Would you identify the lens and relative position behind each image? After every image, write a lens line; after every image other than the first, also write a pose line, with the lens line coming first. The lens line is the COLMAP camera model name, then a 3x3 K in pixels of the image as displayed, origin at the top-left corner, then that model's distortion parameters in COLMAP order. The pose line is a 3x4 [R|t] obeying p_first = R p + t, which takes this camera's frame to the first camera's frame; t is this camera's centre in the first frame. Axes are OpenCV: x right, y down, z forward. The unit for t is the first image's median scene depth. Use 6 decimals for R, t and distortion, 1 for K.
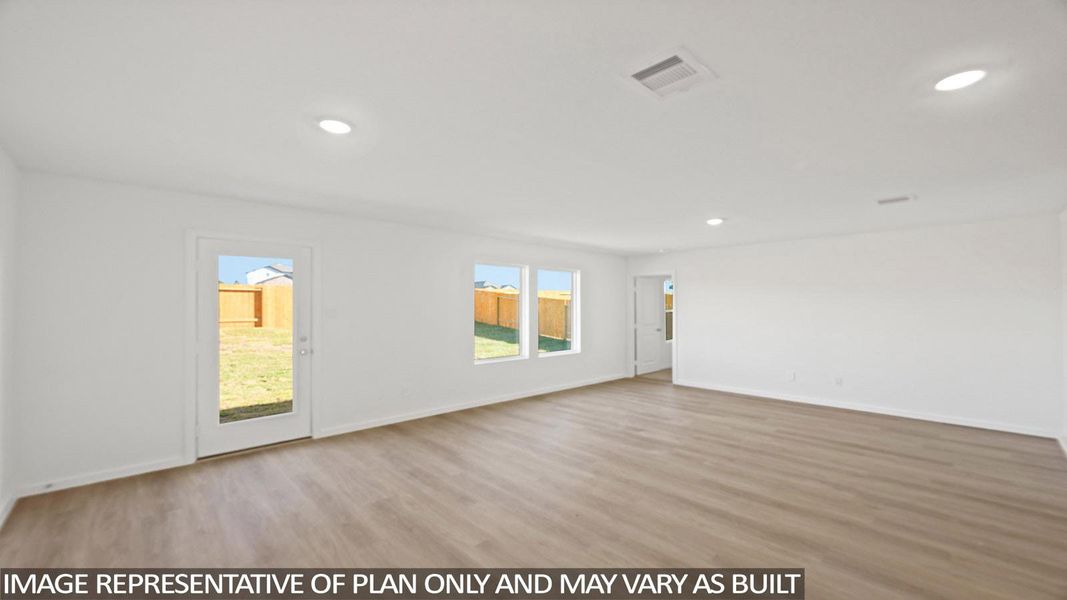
lens RADIAL K [[420.8, 0, 533.7], [0, 420.8, 303.9], [0, 0, 1]] dist [0.001121, 0.000050]
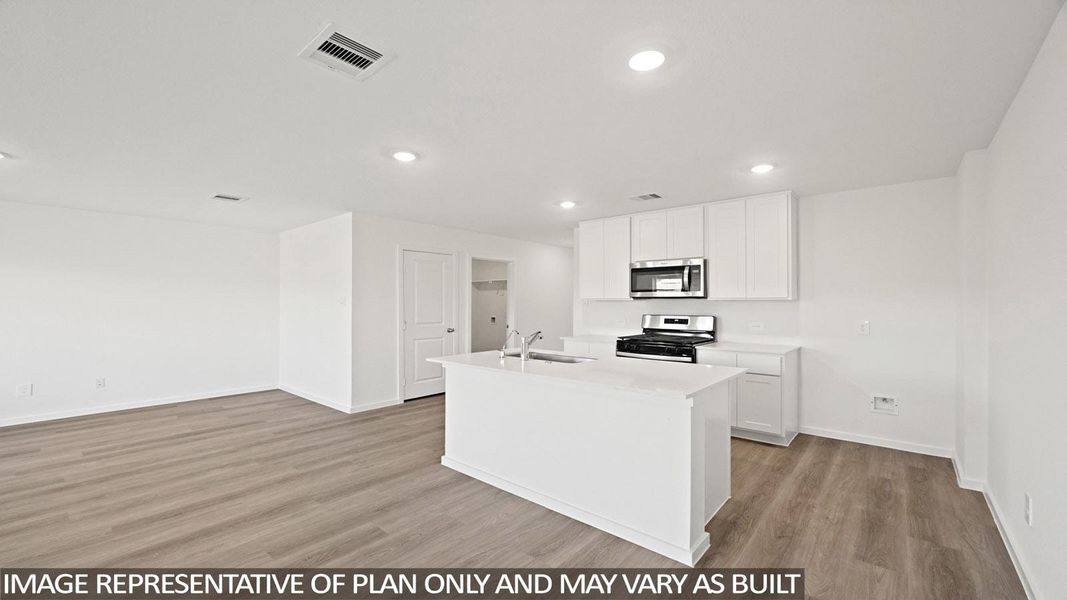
lens RADIAL K [[420.8, 0, 533.7], [0, 420.8, 303.9], [0, 0, 1]] dist [0.001121, 0.000050]
pose [[-0.095307, -0.003632, 0.995441, -0.352601], [-0.011167, 0.999934, 0.002579, 0.012992], [-0.995385, -0.010871, -0.095341, 0.302777]]
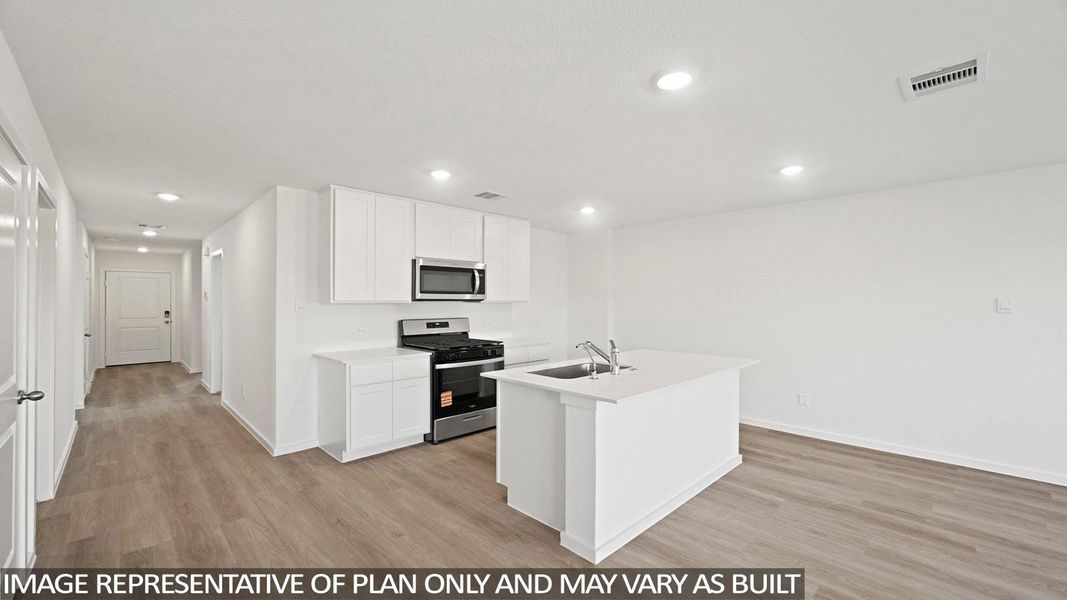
lens RADIAL K [[429.6, 0, 527.4], [0, 429.6, 297.9], [0, 0, 1]] dist [0.000286, 0.000063]
pose [[-0.999997, -0.000861, -0.002372, 0.677673], [-0.000833, 0.999930, -0.011770, 0.000303], [0.002382, -0.011768, -0.999928, 1.018176]]
